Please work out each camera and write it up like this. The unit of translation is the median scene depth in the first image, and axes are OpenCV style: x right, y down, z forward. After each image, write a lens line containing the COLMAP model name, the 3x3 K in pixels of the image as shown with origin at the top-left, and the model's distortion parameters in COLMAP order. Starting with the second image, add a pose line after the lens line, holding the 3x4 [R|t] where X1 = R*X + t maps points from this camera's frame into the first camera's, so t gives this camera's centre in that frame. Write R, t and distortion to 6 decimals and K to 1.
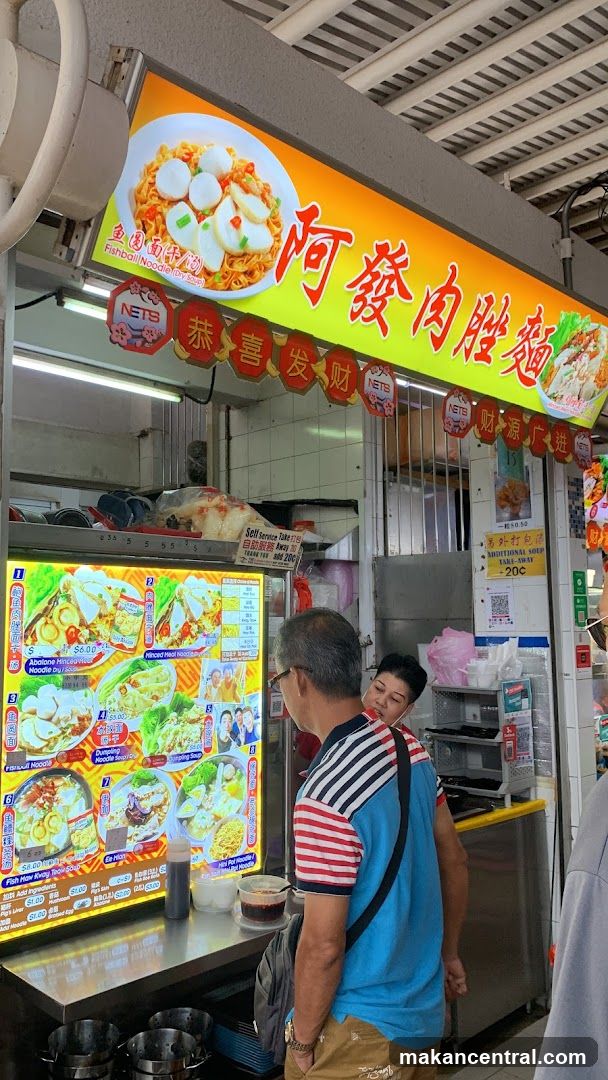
lens RADIAL K [[856.2, 0, 304.0], [0, 856.2, 540.0], [0, 0, 1]] dist [0.153441, -0.499580]
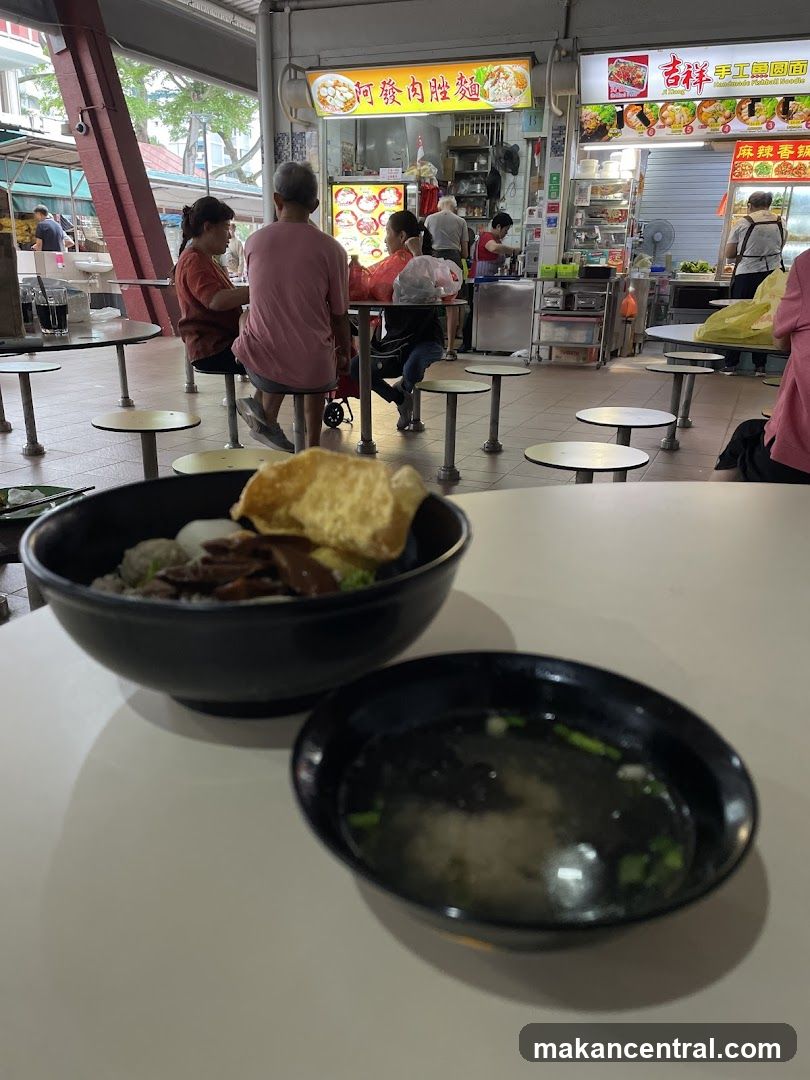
lens RADIAL K [[809.3, 0, 401.1], [0, 809.3, 544.6], [0, 0, 1]] dist [0.033850, -0.041178]
pose [[0.372722, 0.320299, -0.870911, 3.684850], [0.068986, 0.926378, 0.370222, 0.190262], [0.925375, -0.198070, 0.323185, -0.397375]]
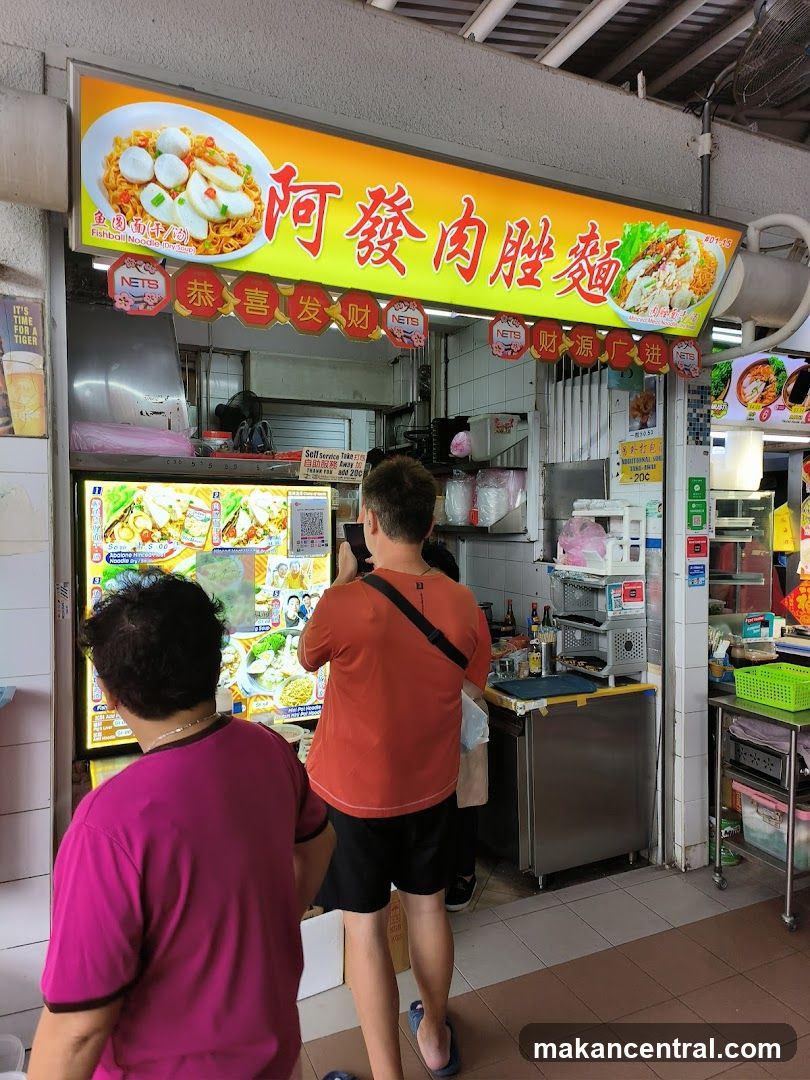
lens RADIAL K [[718.2, 0, 407.4], [0, 718.2, 545.6], [0, 0, 1]] dist [0.055355, -0.000660]
pose [[0.938630, 0.026112, -0.343936, 0.464238], [0.023815, 0.989845, 0.140141, -0.021137], [0.344102, -0.139731, 0.928477, 0.087016]]
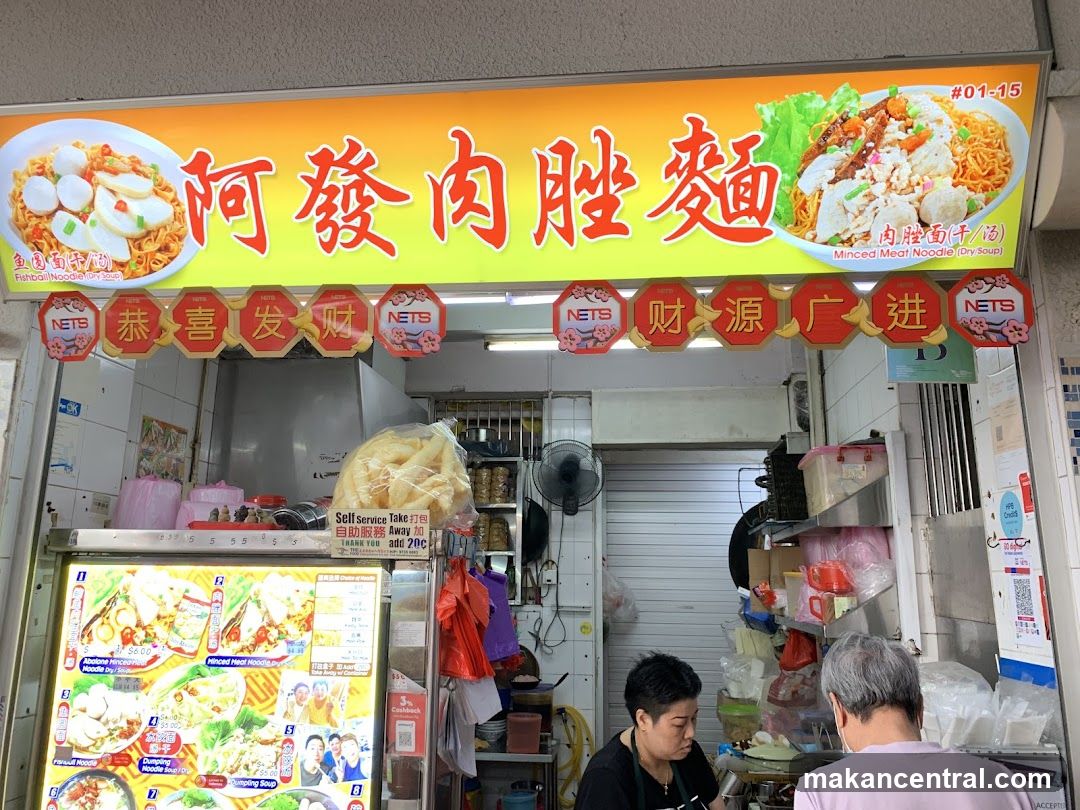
lens RADIAL K [[816.6, 0, 535.7], [0, 816.6, 395.9], [0, 0, 1]] dist [0.014560, -0.026675]
pose [[0.627387, -0.155046, -0.763116, 0.761680], [0.063057, 0.986875, -0.148667, 0.003317], [0.776151, 0.045152, 0.628929, 0.697997]]
